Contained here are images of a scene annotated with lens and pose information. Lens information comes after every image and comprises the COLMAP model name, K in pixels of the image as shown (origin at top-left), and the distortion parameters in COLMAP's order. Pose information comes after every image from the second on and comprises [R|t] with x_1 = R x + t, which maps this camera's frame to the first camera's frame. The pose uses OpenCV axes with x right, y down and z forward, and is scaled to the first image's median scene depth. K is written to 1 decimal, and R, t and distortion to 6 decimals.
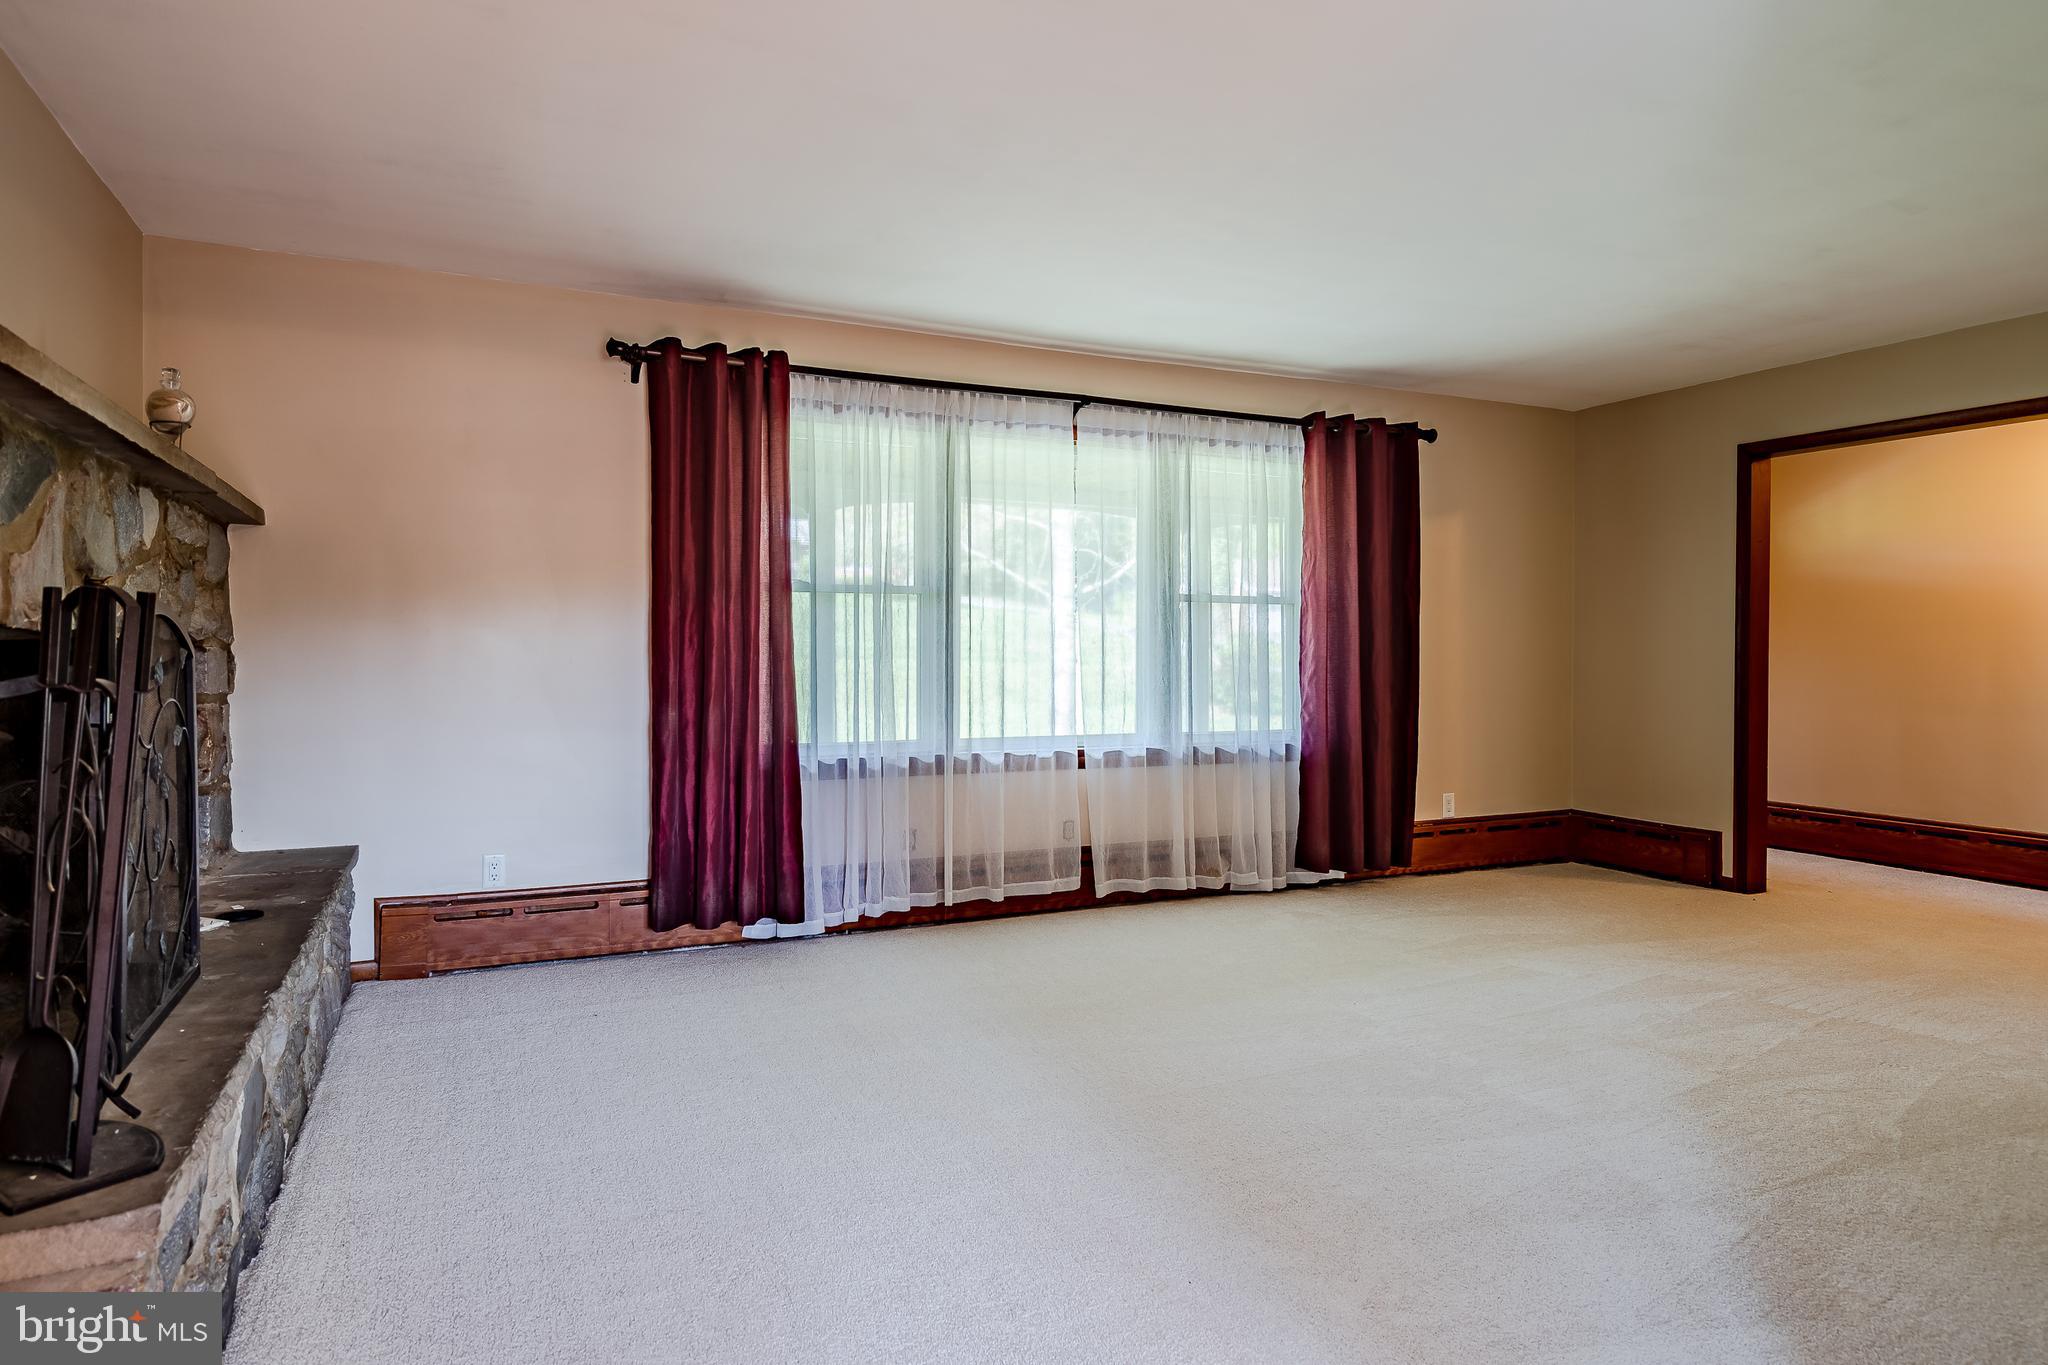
lens RADIAL K [[1165.5, 0, 1021.7], [0, 1165.5, 648.7], [0, 0, 1]] dist [0.007823, -0.000957]
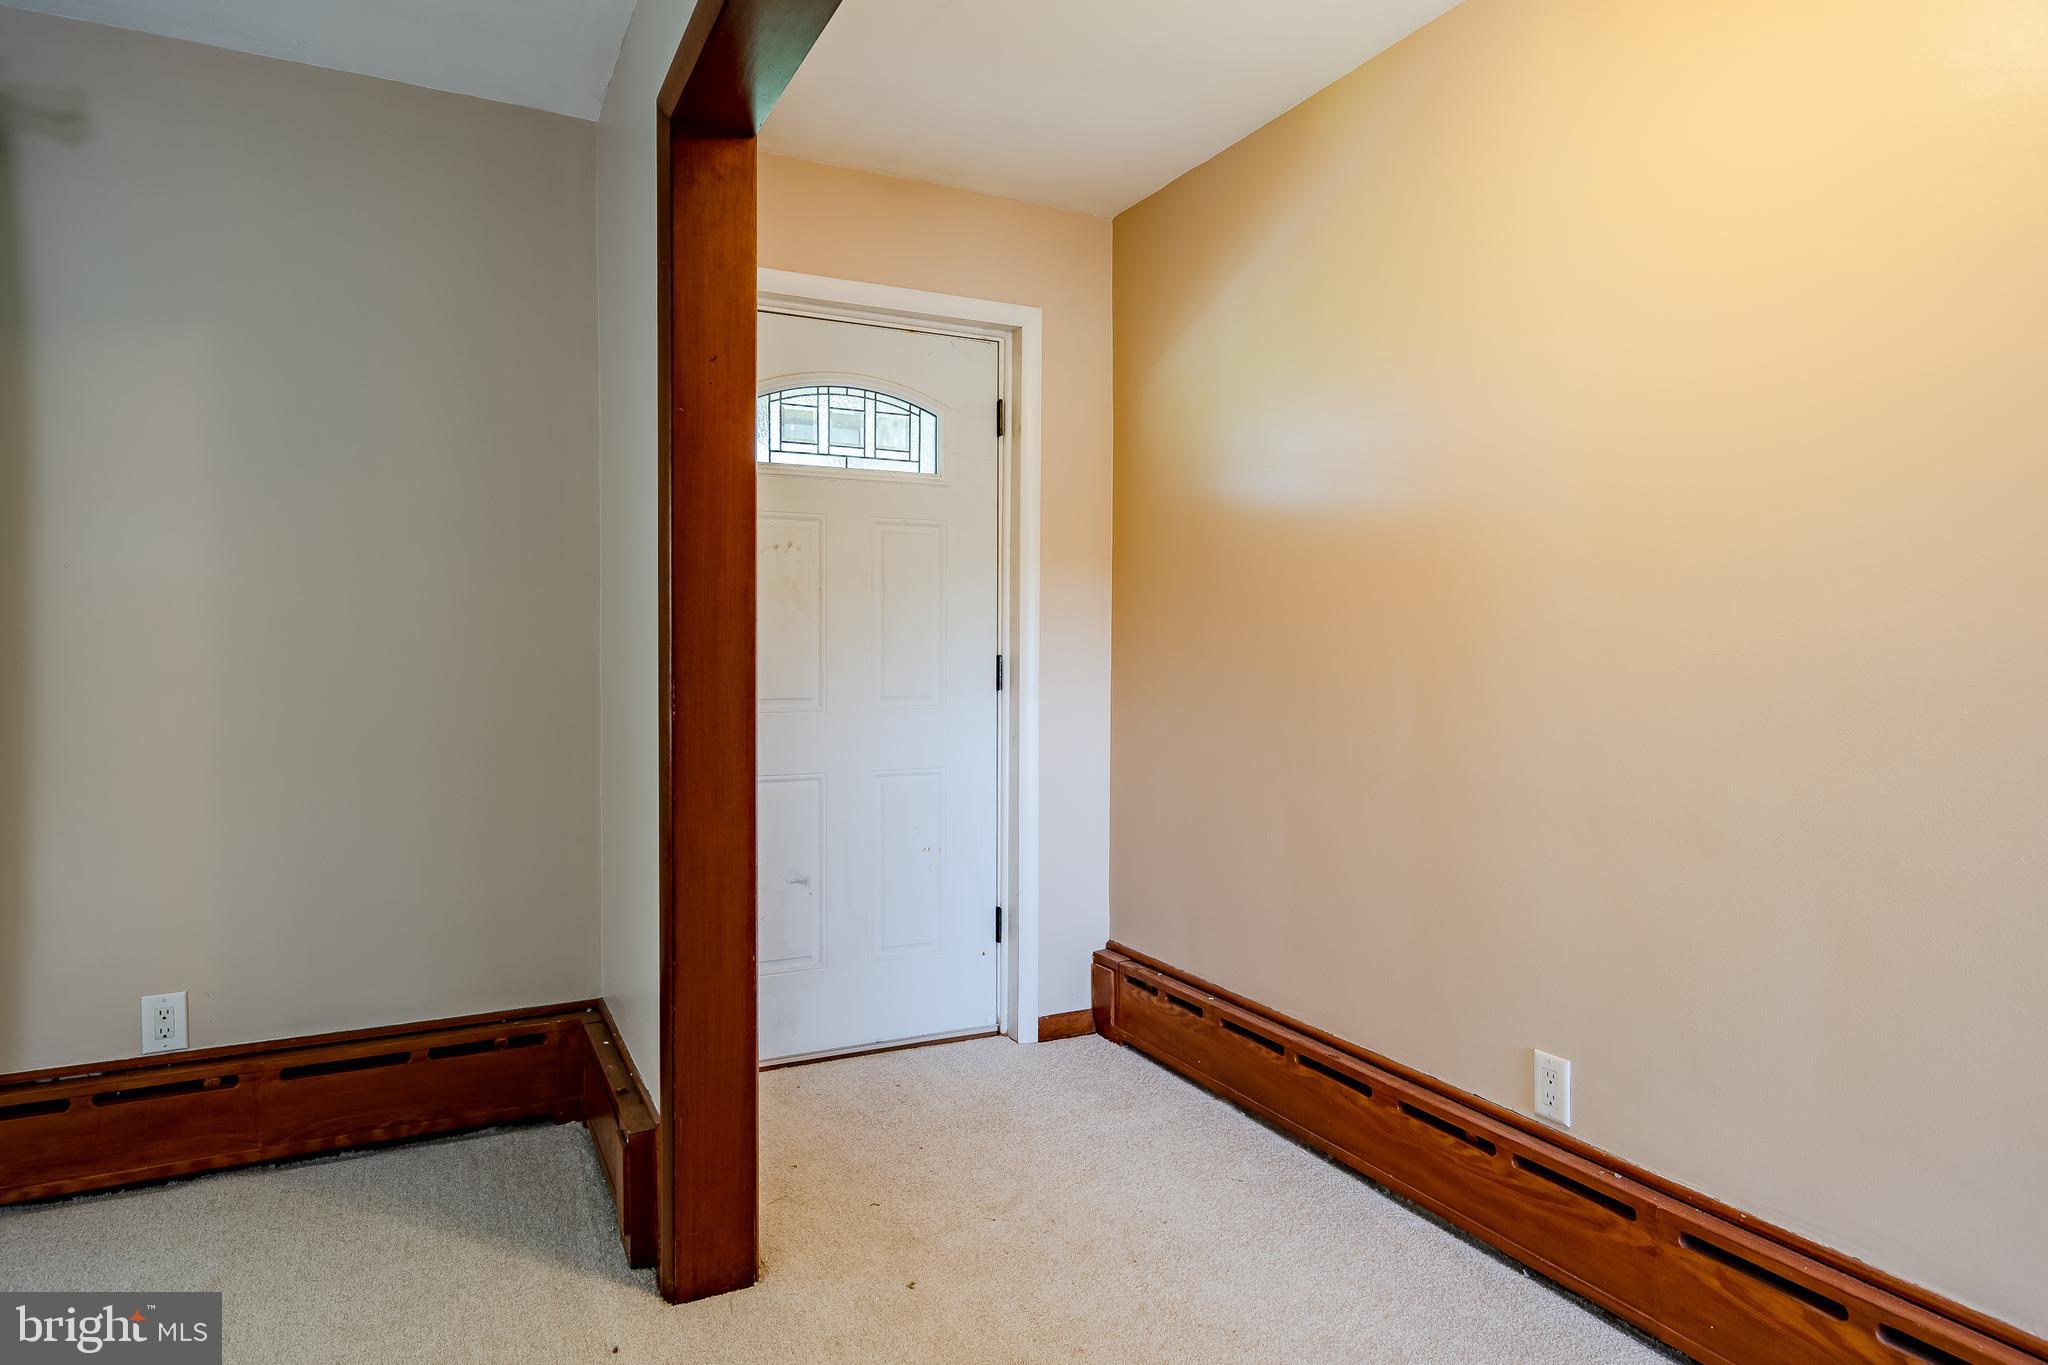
lens RADIAL K [[1195.4, 0, 1011.3], [0, 1195.4, 652.6], [0, 0, 1]] dist [0.004844, 0.001079]
pose [[0.999542, -0.003791, 0.030013, 0.747368], [0.003680, 0.999986, 0.003757, 0.002703], [-0.030027, -0.003645, 0.999542, 0.644095]]
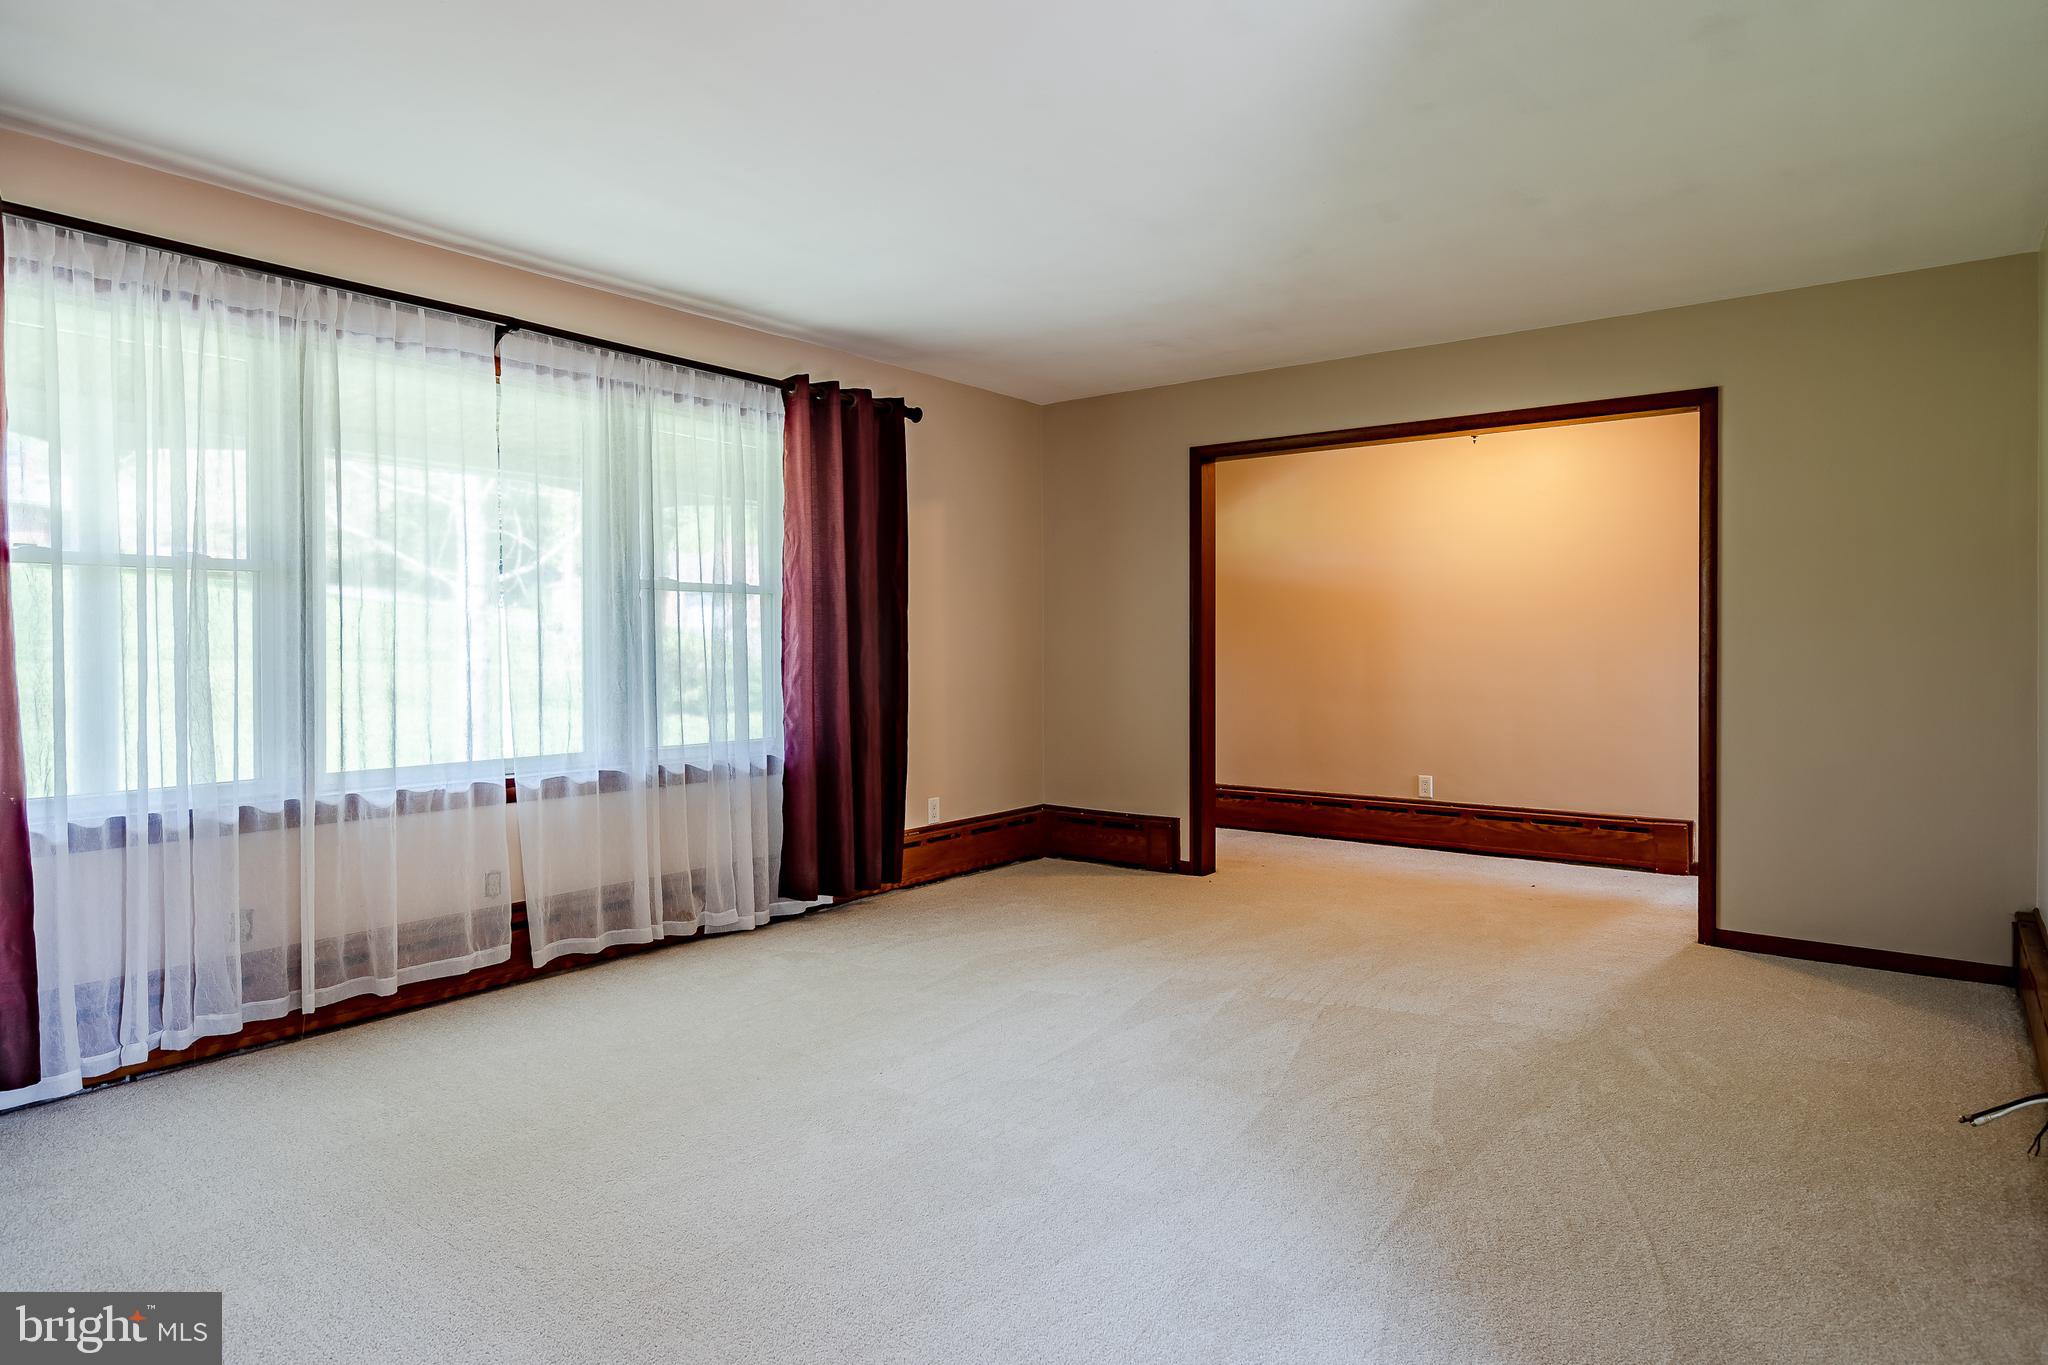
lens RADIAL K [[1165.5, 0, 1021.7], [0, 1165.5, 648.7], [0, 0, 1]] dist [0.007823, -0.000957]
pose [[0.888379, -0.008595, 0.459031, -0.002005], [0.007427, 0.999963, 0.004351, 0.000130], [-0.459051, -0.000456, 0.888410, 0.148567]]
